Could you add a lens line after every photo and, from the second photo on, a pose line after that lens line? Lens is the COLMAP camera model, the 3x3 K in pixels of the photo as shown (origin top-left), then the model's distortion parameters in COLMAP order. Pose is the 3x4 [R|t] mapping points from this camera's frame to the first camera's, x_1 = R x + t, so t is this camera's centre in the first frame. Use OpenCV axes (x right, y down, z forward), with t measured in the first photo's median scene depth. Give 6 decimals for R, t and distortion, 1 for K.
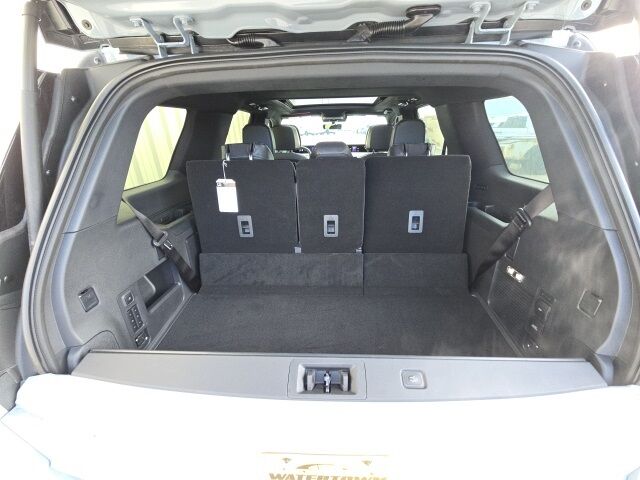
lens RADIAL K [[261.0, 0, 320.0], [0, 261.0, 240.0], [0, 0, 1]] dist [0.029369, -0.018632]
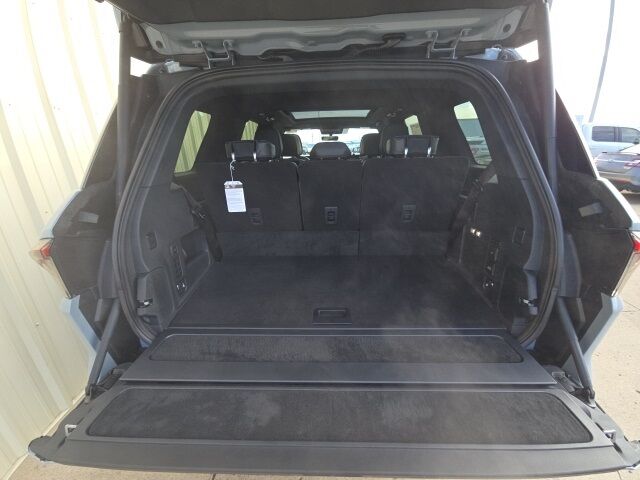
lens RADIAL K [[264.2, 0, 320.0], [0, 264.2, 240.0], [0, 0, 1]] dist [0.001202, 0.000209]
pose [[0.999942, -0.006014, 0.008913, -0.036849], [0.006596, 0.997747, -0.066770, 0.323241], [-0.008491, 0.066825, 0.997729, -0.355046]]
